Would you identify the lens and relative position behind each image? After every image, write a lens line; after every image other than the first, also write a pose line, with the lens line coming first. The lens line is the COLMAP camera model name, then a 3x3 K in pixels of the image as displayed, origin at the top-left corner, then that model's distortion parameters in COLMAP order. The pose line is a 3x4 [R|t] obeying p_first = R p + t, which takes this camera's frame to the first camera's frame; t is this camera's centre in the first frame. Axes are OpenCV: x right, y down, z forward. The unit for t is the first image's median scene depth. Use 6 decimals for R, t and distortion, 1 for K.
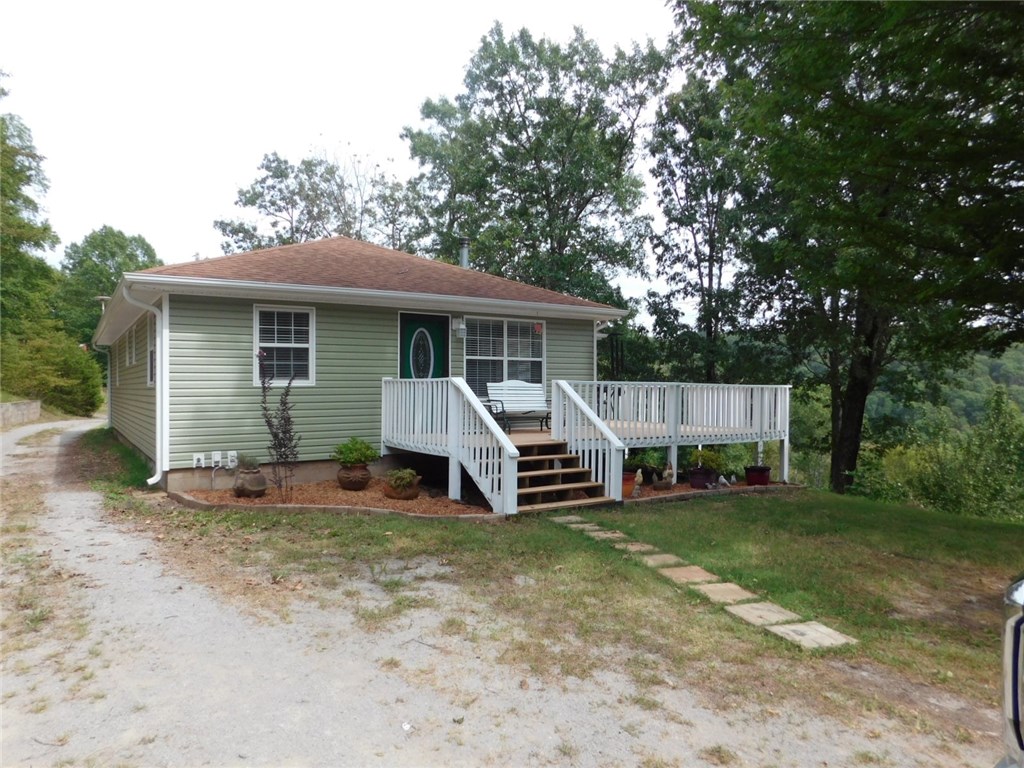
lens RADIAL K [[680.6, 0, 515.3], [0, 680.6, 379.9], [0, 0, 1]] dist [-0.053476, 0.039859]
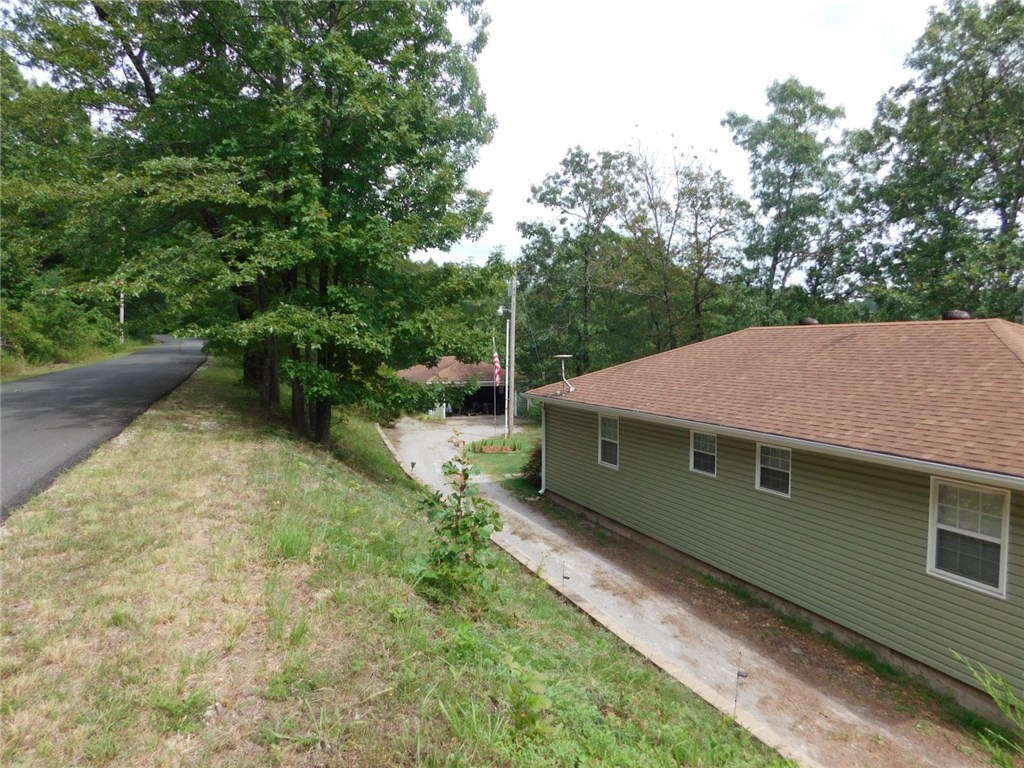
lens RADIAL K [[680.6, 0, 510.6], [0, 680.6, 390.7], [0, 0, 1]] dist [-0.053476, 0.039859]
pose [[0.974091, 0.029251, -0.224257, -0.356787], [-0.014070, 0.997518, 0.068995, -0.100330], [0.225719, -0.064053, 0.972084, 0.078952]]
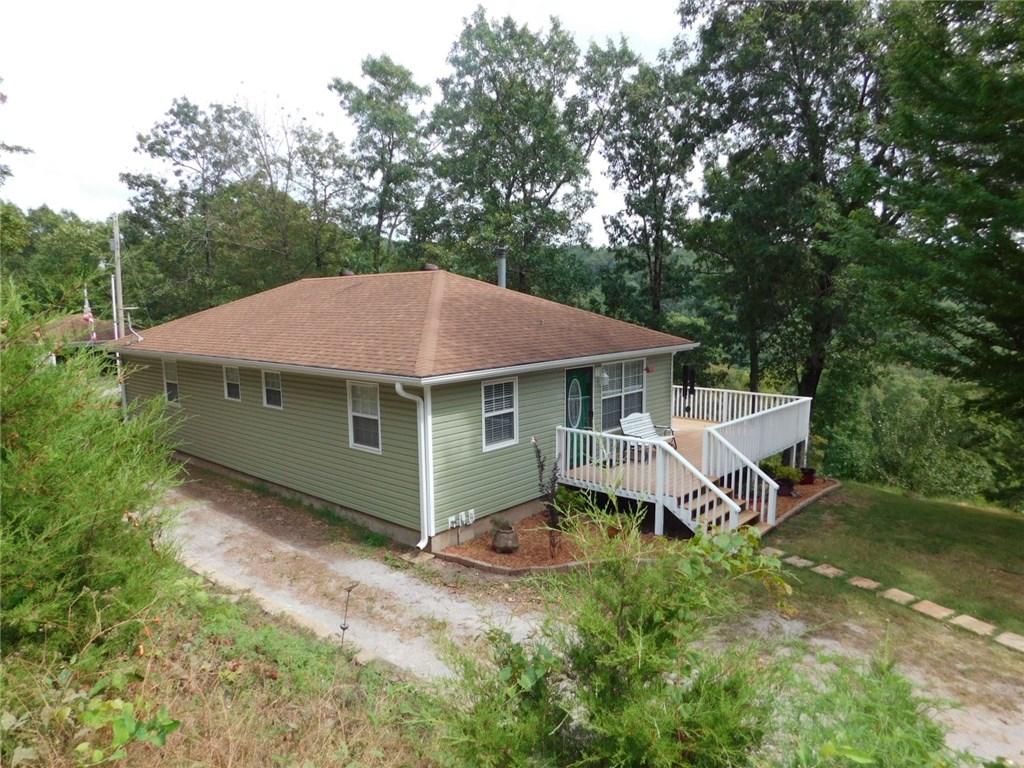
lens RADIAL K [[680.6, 0, 513.9], [0, 680.6, 384.1], [0, 0, 1]] dist [-0.053476, 0.039859]
pose [[0.972296, -0.036378, 0.230904, -0.227554], [0.007357, 0.992089, 0.125320, -0.095742], [-0.233637, -0.120150, 0.964872, -0.047659]]
